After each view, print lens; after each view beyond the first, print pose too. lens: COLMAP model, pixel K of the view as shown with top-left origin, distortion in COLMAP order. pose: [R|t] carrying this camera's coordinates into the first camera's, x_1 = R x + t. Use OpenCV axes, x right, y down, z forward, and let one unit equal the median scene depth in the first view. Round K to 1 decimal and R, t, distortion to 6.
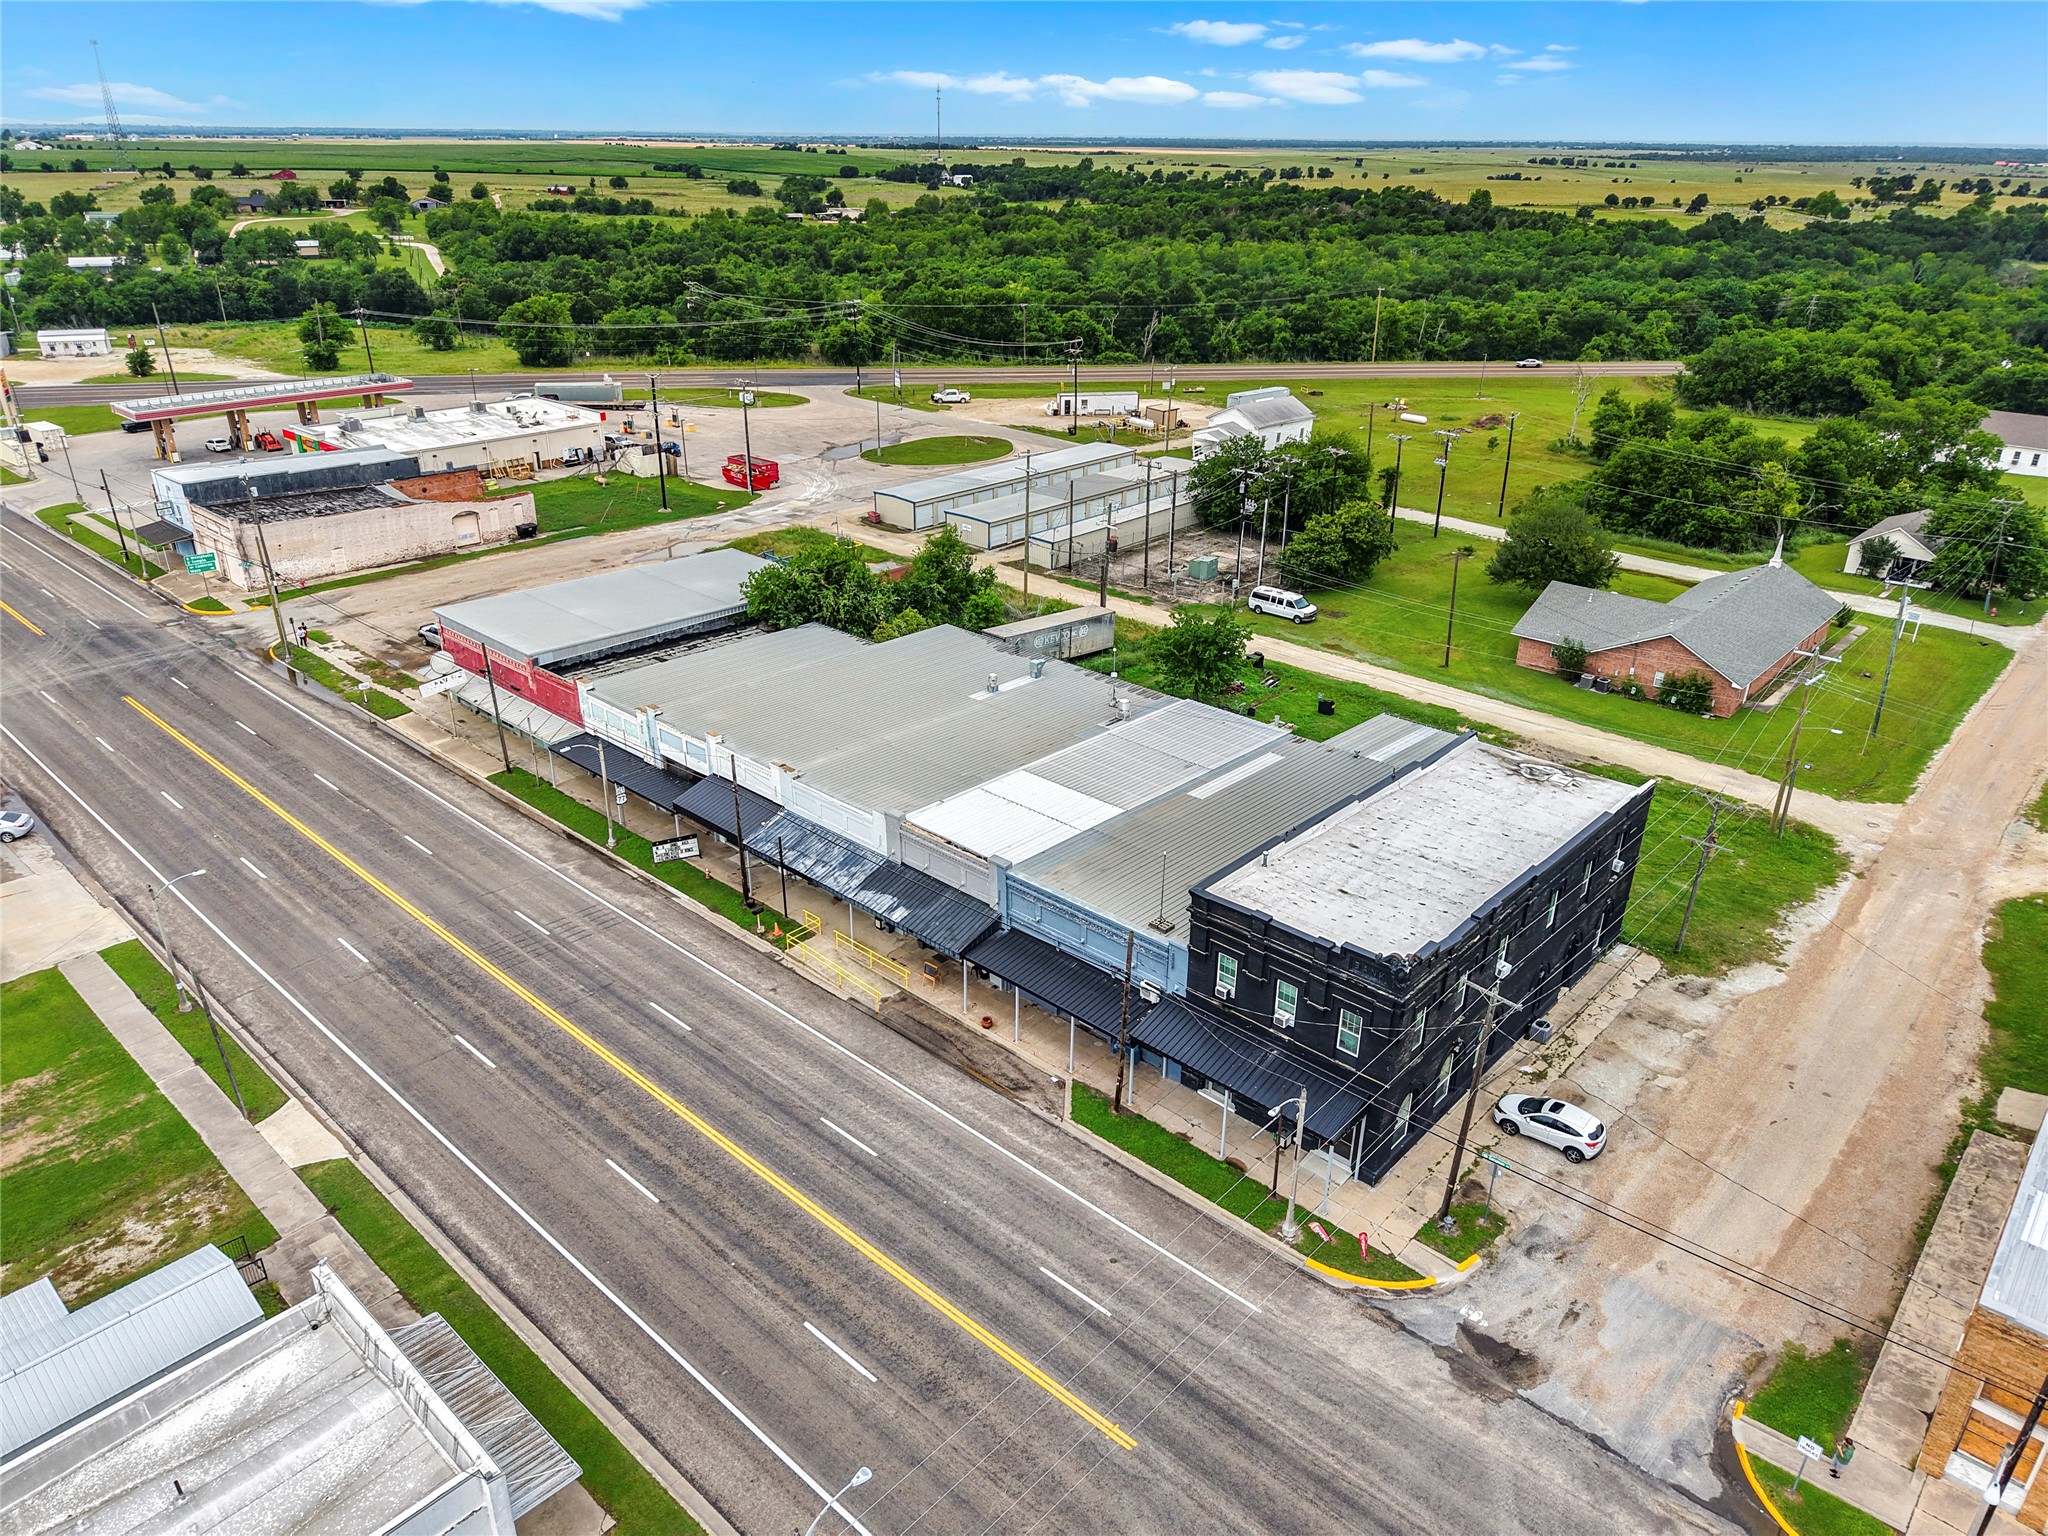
lens RADIAL K [[1371.8, 0, 1039.1], [0, 1371.8, 779.1], [0, 0, 1]] dist [0.023260, -0.011340]
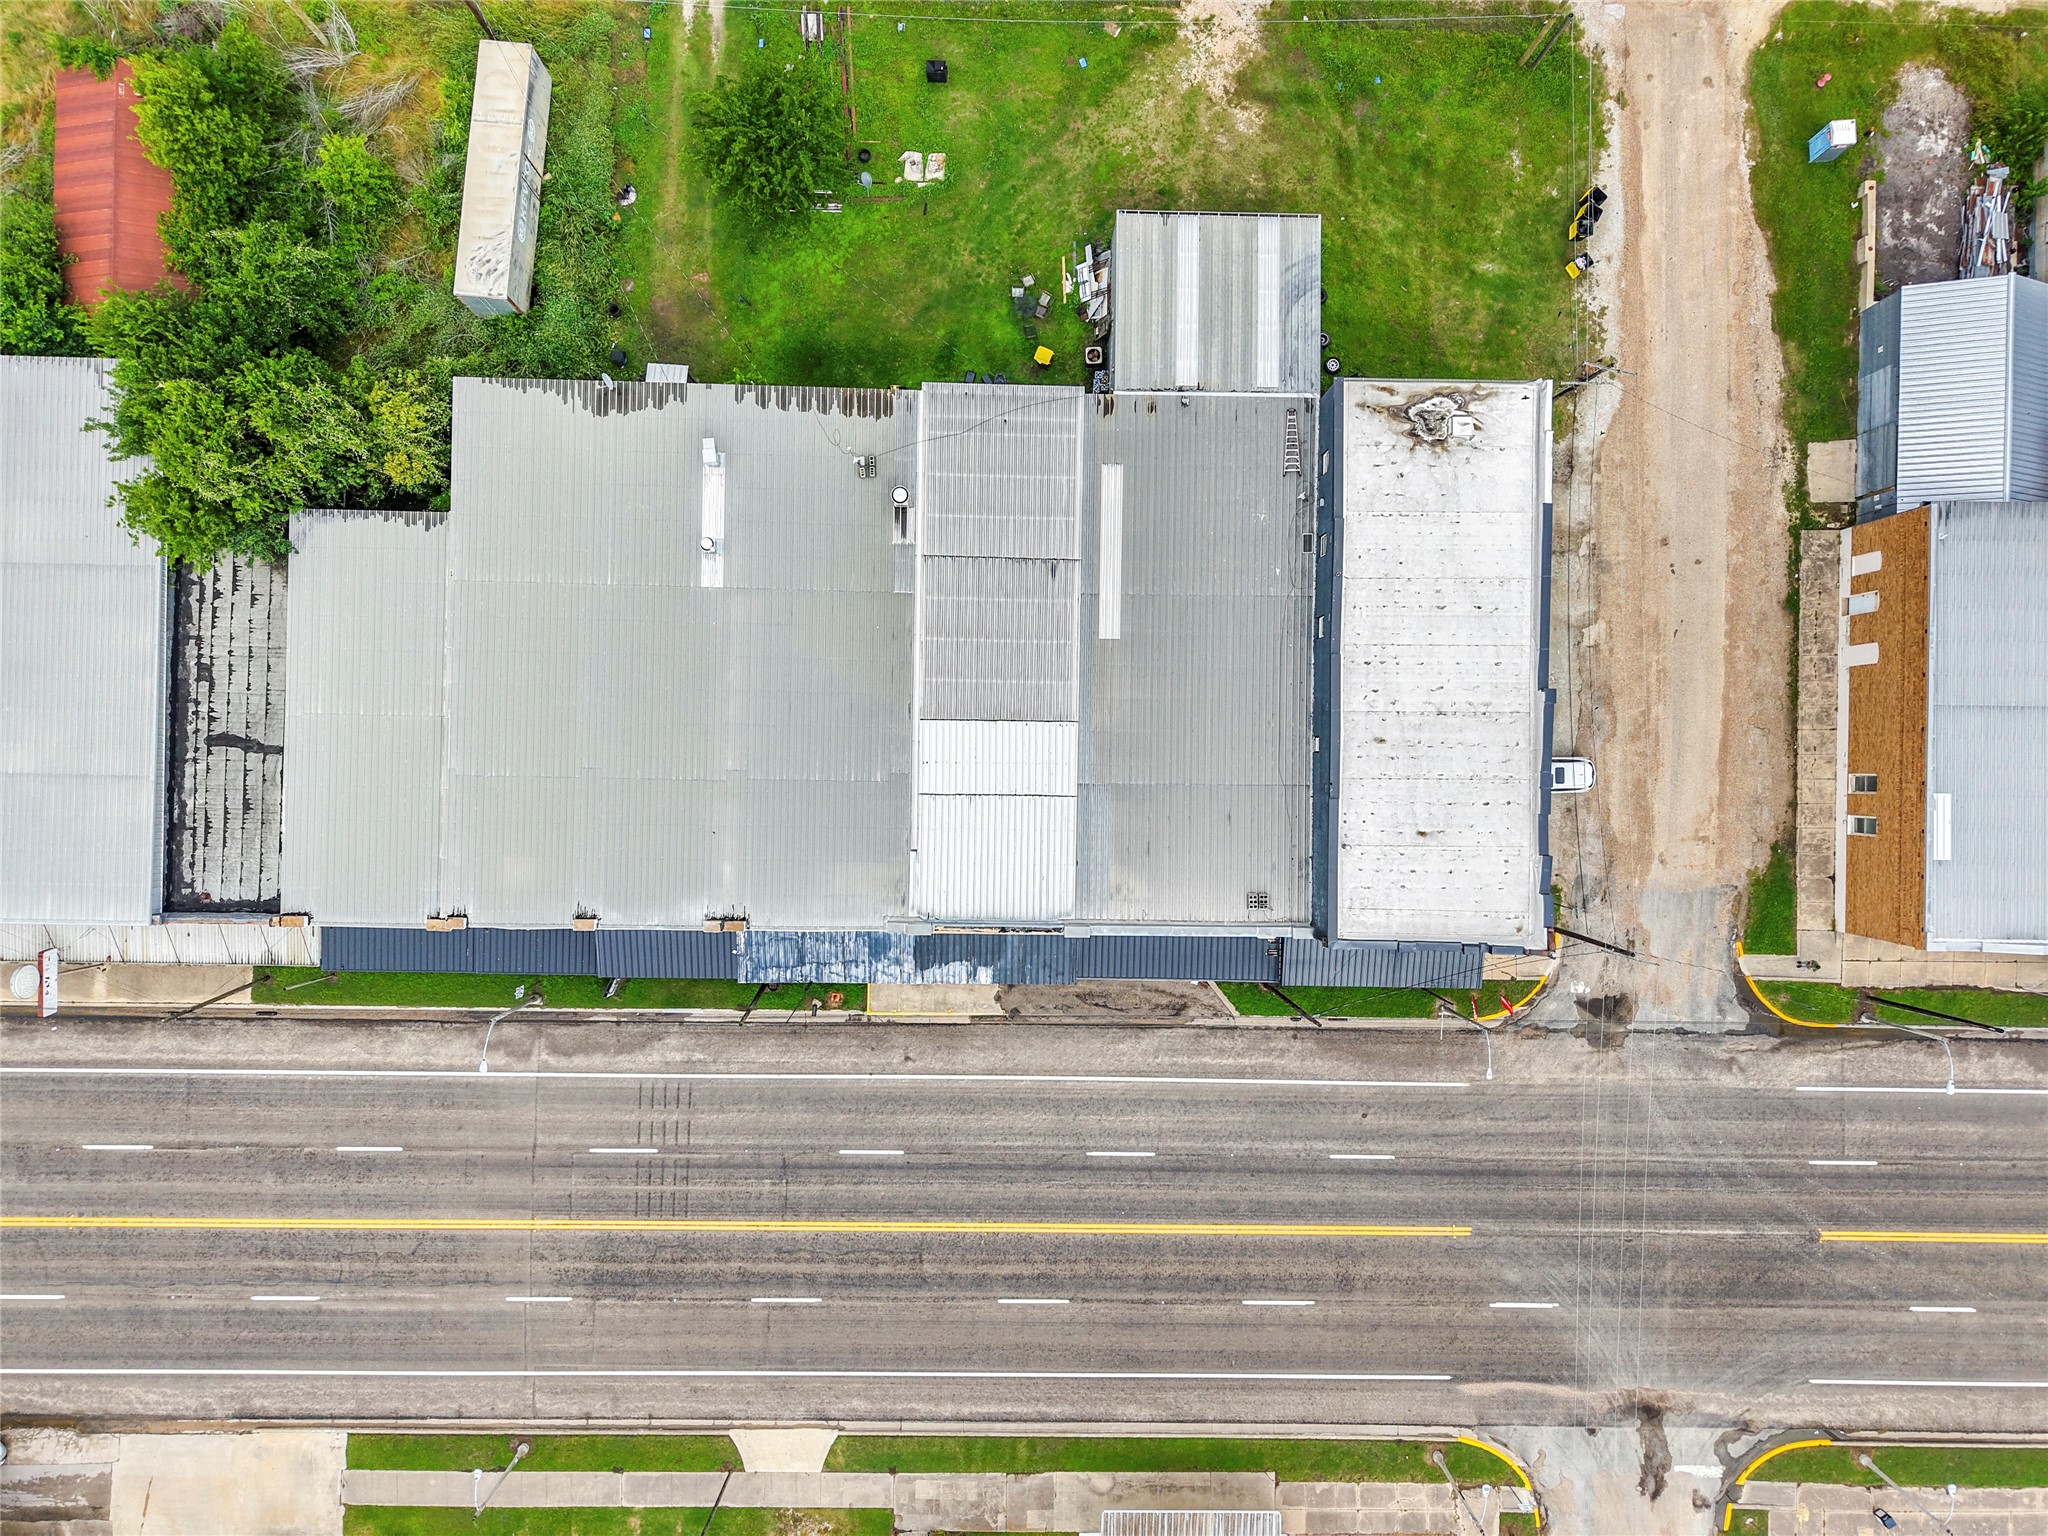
lens RADIAL K [[1371.8, 0, 1024.8], [0, 1371.8, 753.3], [0, 0, 1]] dist [0.023260, -0.011340]
pose [[0.754912, -0.655775, 0.008170, 0.022191], [0.260019, 0.310717, 0.914245, -1.029488], [-0.602078, -0.688050, 0.405078, 0.826264]]
